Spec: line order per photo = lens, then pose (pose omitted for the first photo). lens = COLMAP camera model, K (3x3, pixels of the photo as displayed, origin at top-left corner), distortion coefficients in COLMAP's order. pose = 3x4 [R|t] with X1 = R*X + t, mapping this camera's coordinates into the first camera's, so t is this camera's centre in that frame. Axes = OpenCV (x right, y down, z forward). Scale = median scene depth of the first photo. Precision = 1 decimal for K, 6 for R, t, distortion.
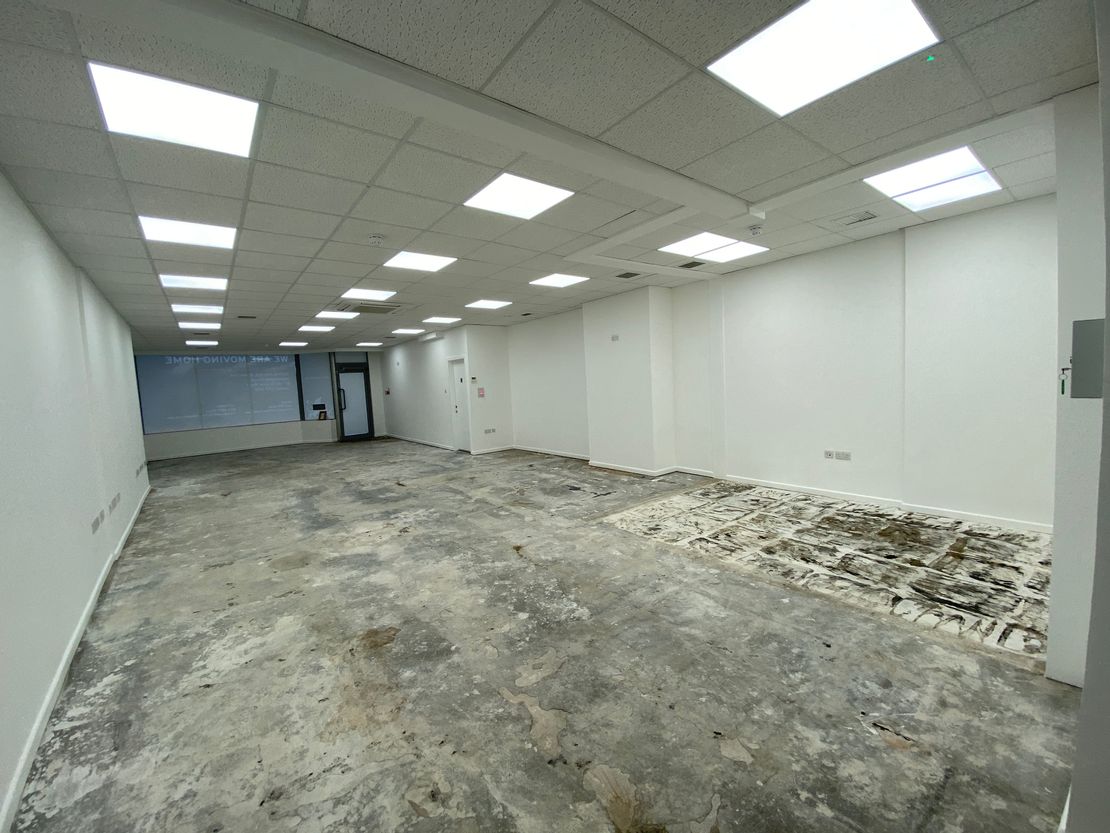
lens RADIAL K [[442.9, 0, 537.2], [0, 442.9, 414.3], [0, 0, 1]] dist [0.043981, -0.037349]
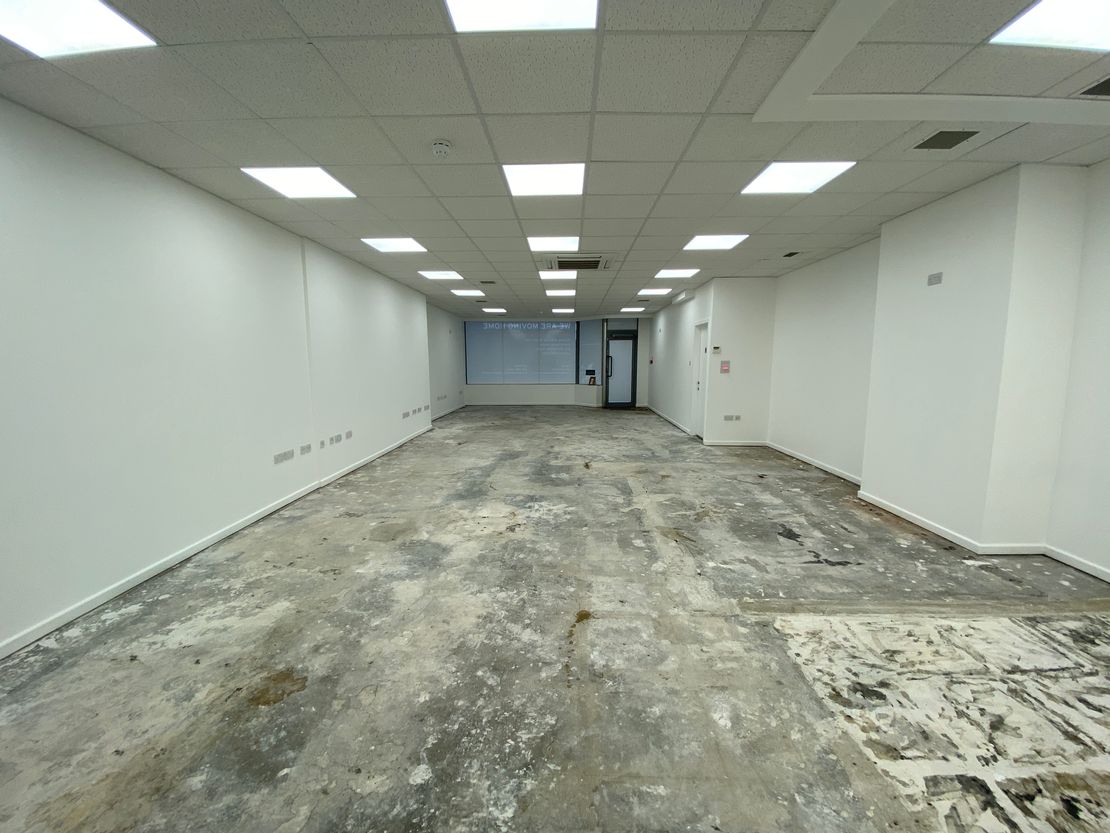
lens RADIAL K [[442.9, 0, 537.2], [0, 442.9, 414.3], [0, 0, 1]] dist [0.043981, -0.037349]
pose [[0.783266, 0.126436, -0.608694, 0.197247], [-0.085186, 0.991693, 0.096374, -0.028915], [0.615822, -0.023634, 0.787530, 0.366209]]
